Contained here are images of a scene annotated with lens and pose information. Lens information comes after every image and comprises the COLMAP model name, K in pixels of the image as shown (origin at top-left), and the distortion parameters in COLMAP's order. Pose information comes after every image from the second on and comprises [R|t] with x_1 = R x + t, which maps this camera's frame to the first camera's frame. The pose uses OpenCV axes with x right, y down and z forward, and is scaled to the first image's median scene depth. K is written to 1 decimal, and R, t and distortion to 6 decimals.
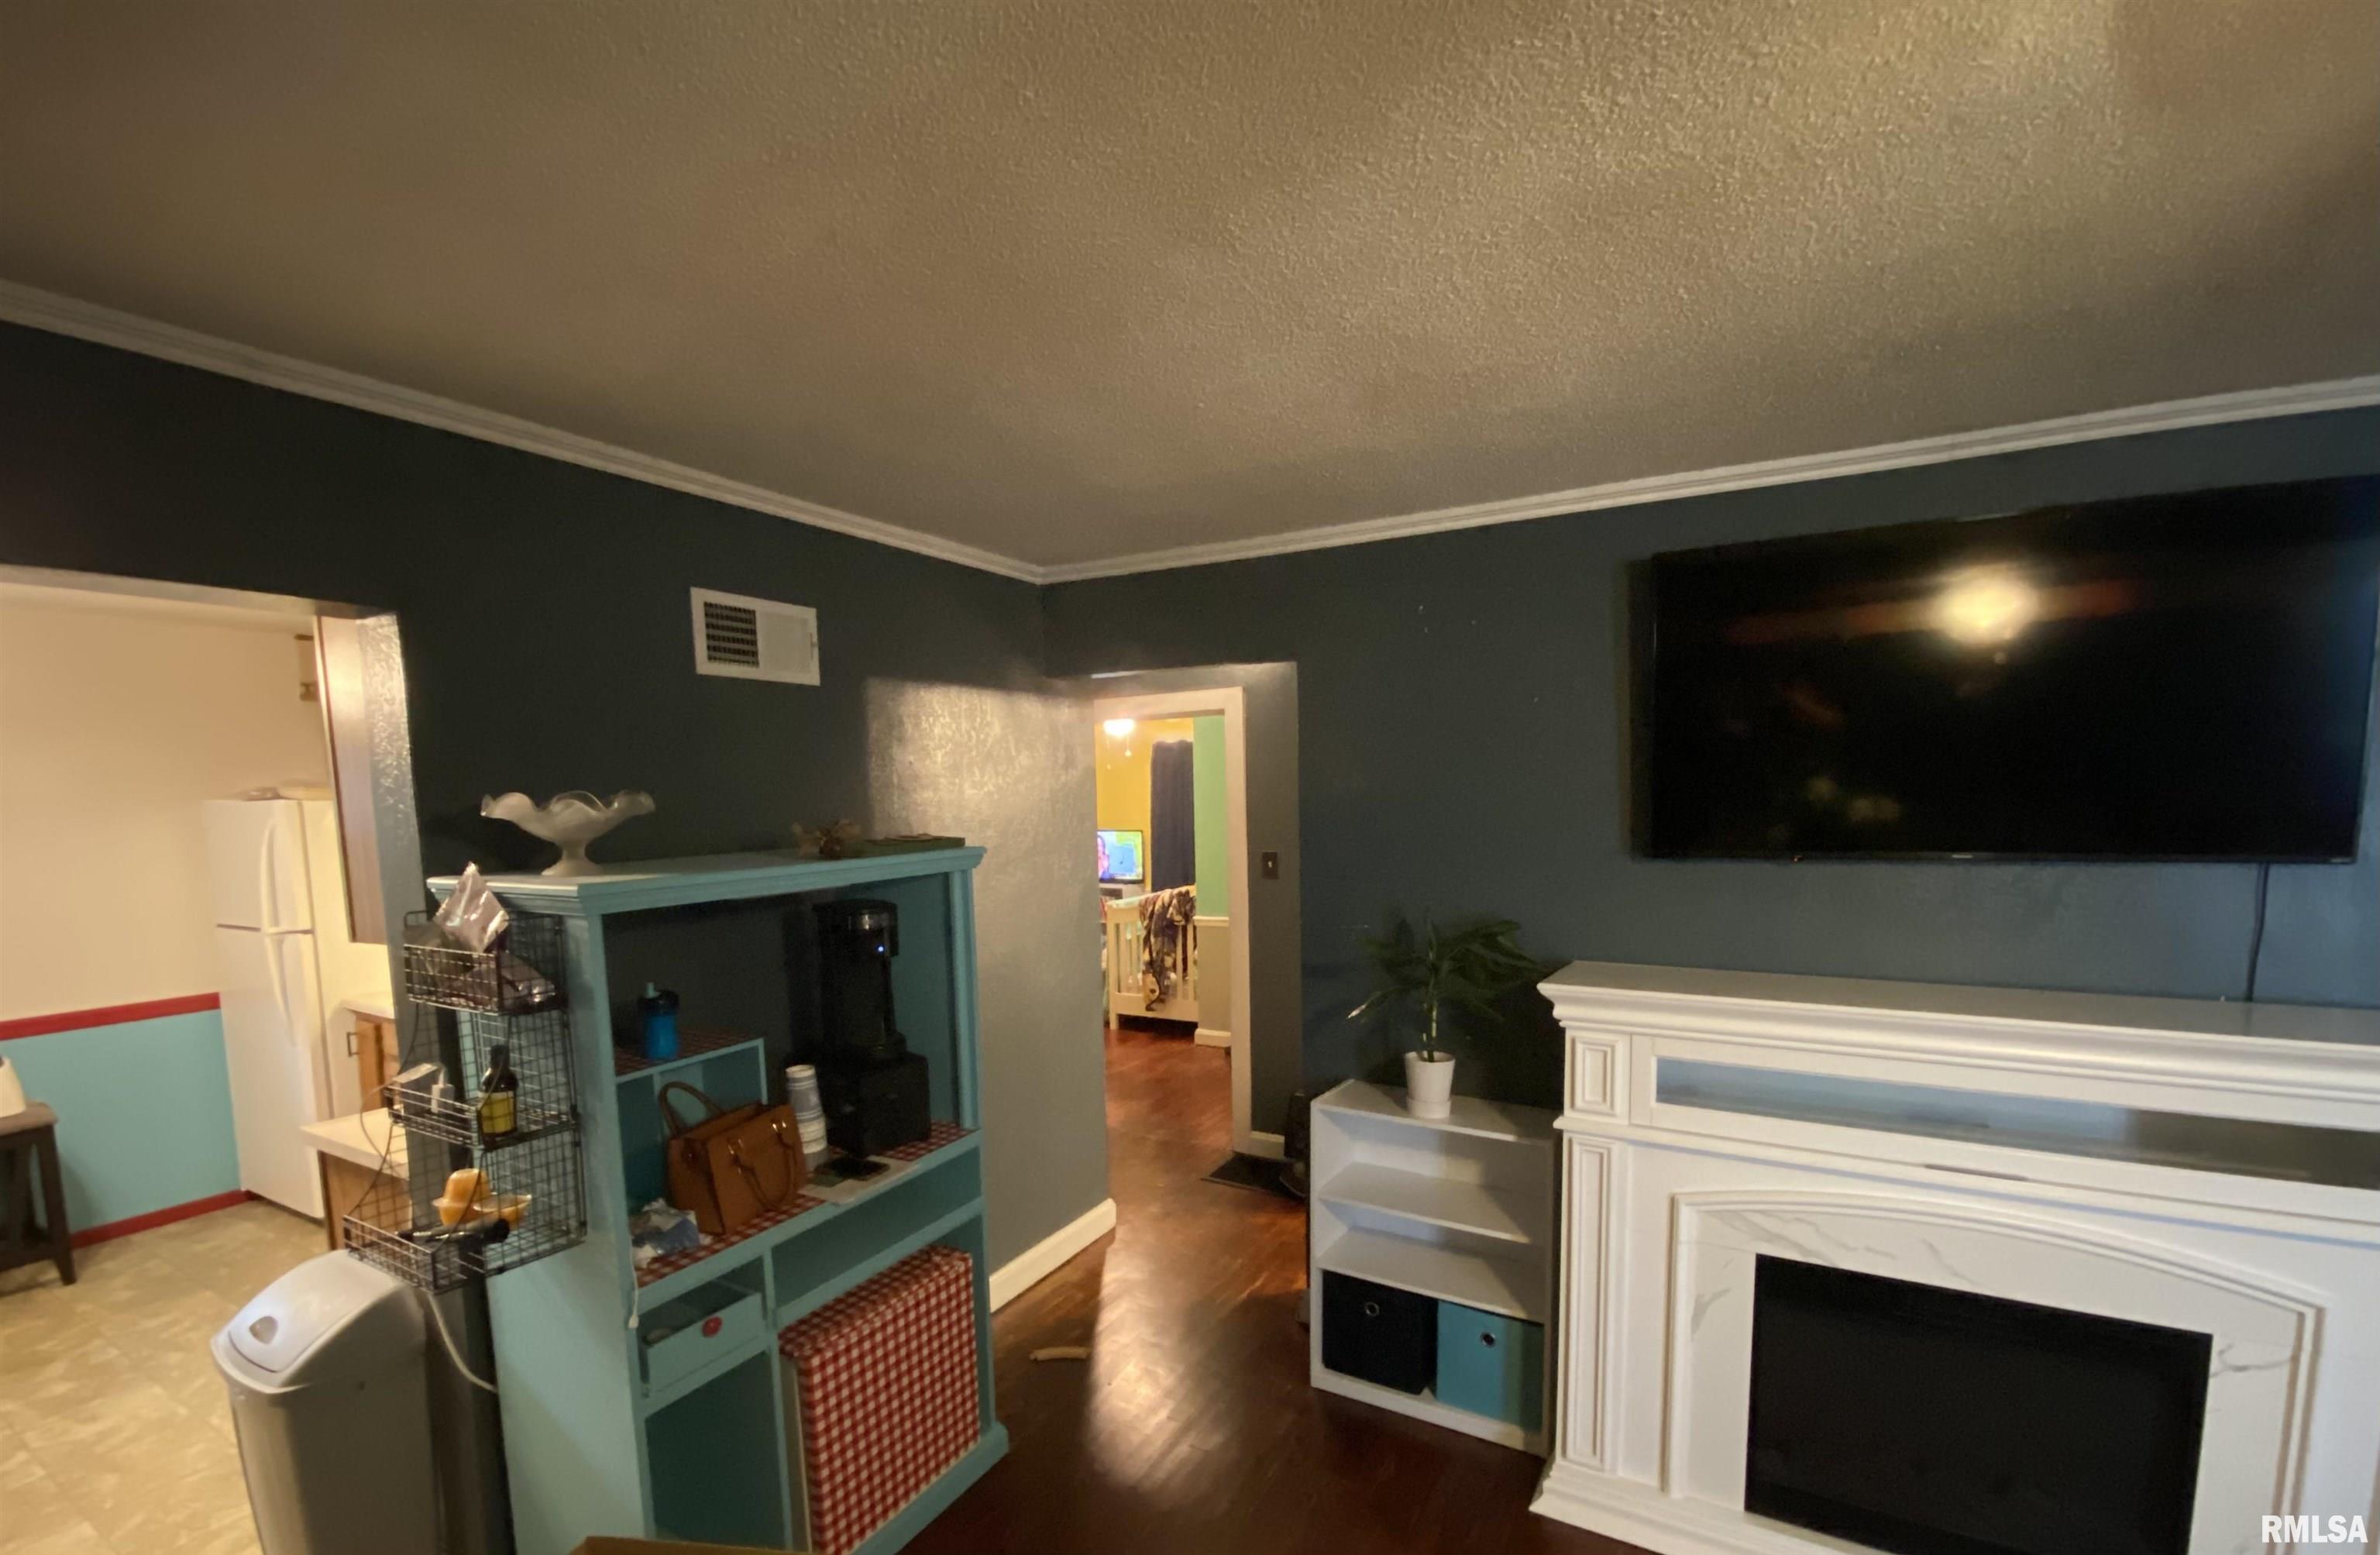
lens RADIAL K [[1013.4, 0, 1189.6], [0, 1013.4, 904.0], [0, 0, 1]] dist [0.000853, -0.011191]
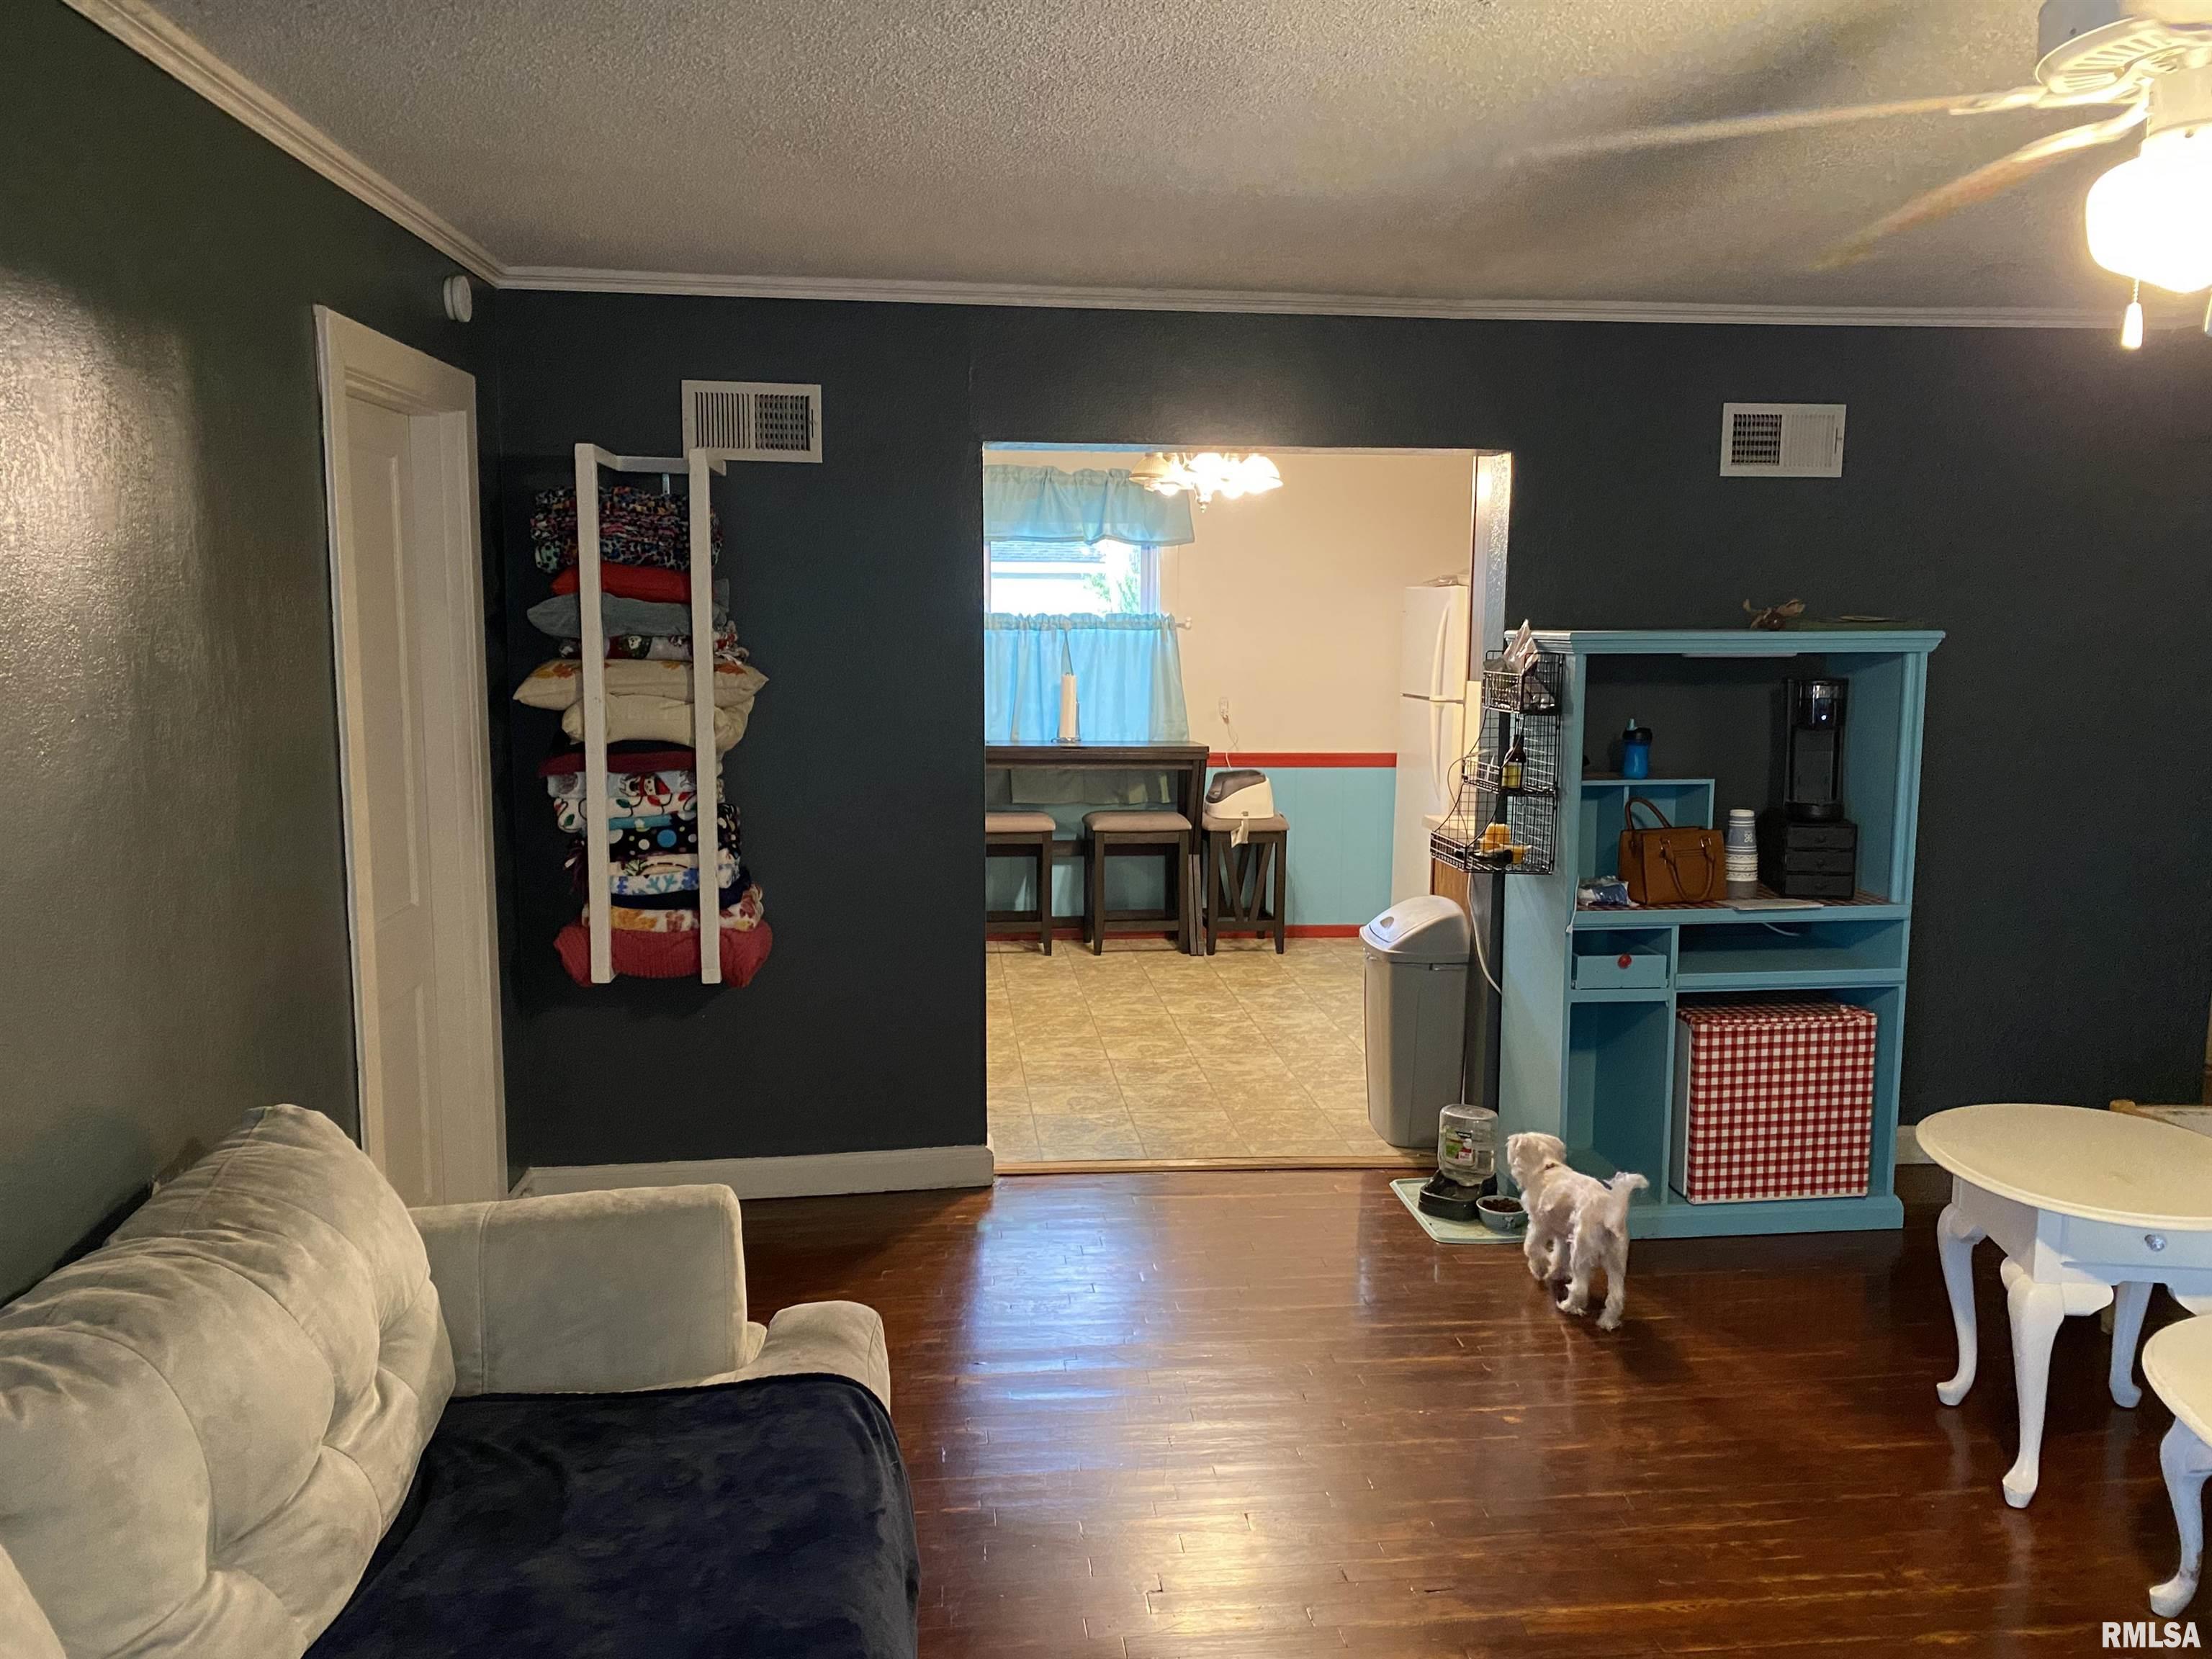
lens RADIAL K [[1699.7, 0, 1106.0], [0, 1699.7, 829.5], [0, 0, 1]] dist [0.003835, 0.000627]
pose [[0.580544, 0.123484, -0.804811, 0.911142], [-0.103168, 0.991622, 0.077728, 0.123827], [0.807666, 0.037906, 0.588420, -0.893916]]
